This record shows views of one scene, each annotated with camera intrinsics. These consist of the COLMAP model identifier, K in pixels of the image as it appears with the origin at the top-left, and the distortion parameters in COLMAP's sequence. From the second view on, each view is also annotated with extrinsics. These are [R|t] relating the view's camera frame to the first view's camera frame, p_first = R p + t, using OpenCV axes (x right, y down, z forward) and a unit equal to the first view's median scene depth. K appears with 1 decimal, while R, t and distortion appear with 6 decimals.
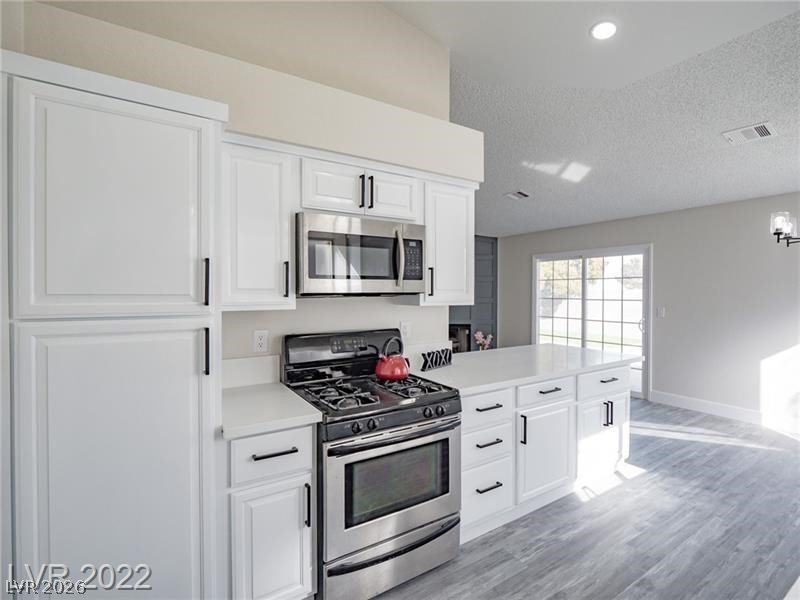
lens RADIAL K [[386.2, 0, 404.1], [0, 386.2, 297.2], [0, 0, 1]] dist [-0.005376, -0.006572]
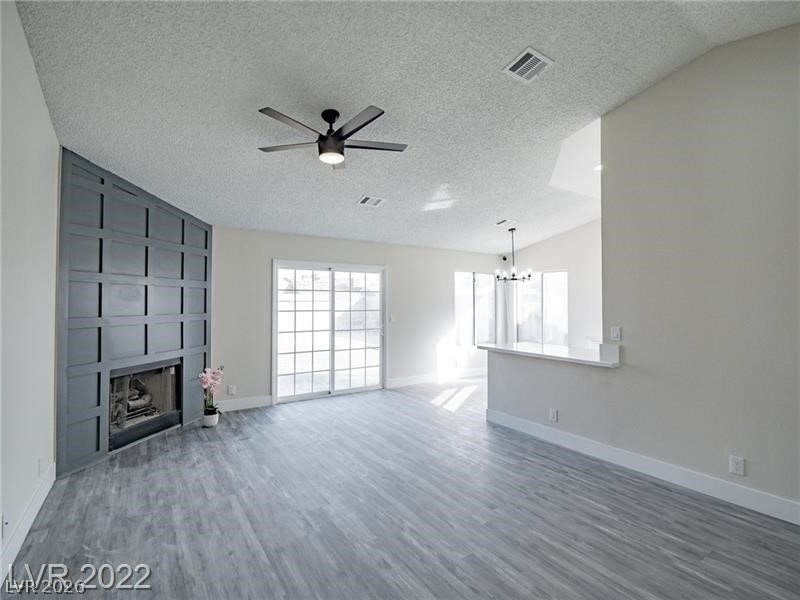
lens RADIAL K [[386.2, 0, 404.1], [0, 386.2, 299.6], [0, 0, 1]] dist [-0.005376, -0.006572]
pose [[-0.010937, 0.001674, 0.999939, -0.548702], [0.010016, 0.999949, -0.001564, -0.020508], [-0.999890, 0.009999, -0.010954, 0.800550]]
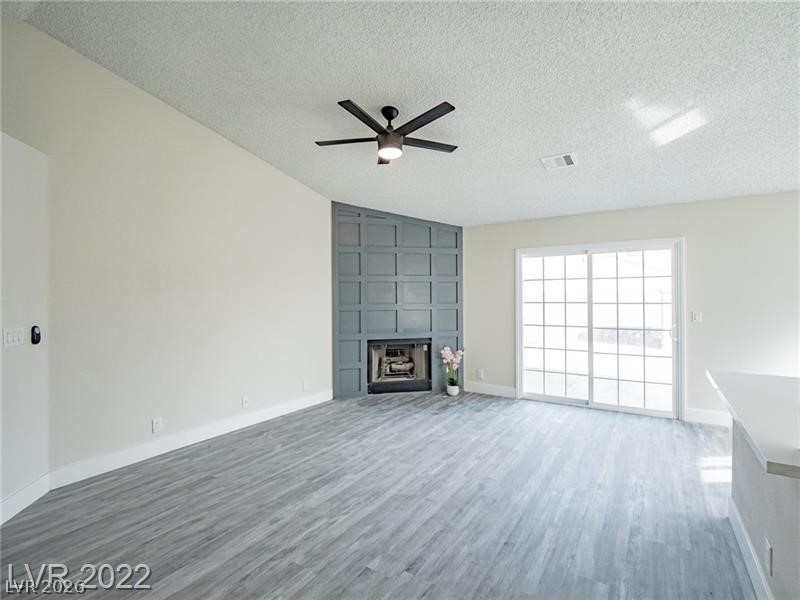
lens RADIAL K [[386.2, 0, 399.3], [0, 386.2, 298.1], [0, 0, 1]] dist [-0.005376, -0.006572]
pose [[0.915242, -0.014694, 0.402636, -0.238636], [0.016842, 0.999857, -0.001793, -0.010309], [-0.402552, 0.008422, 0.915358, 0.395523]]
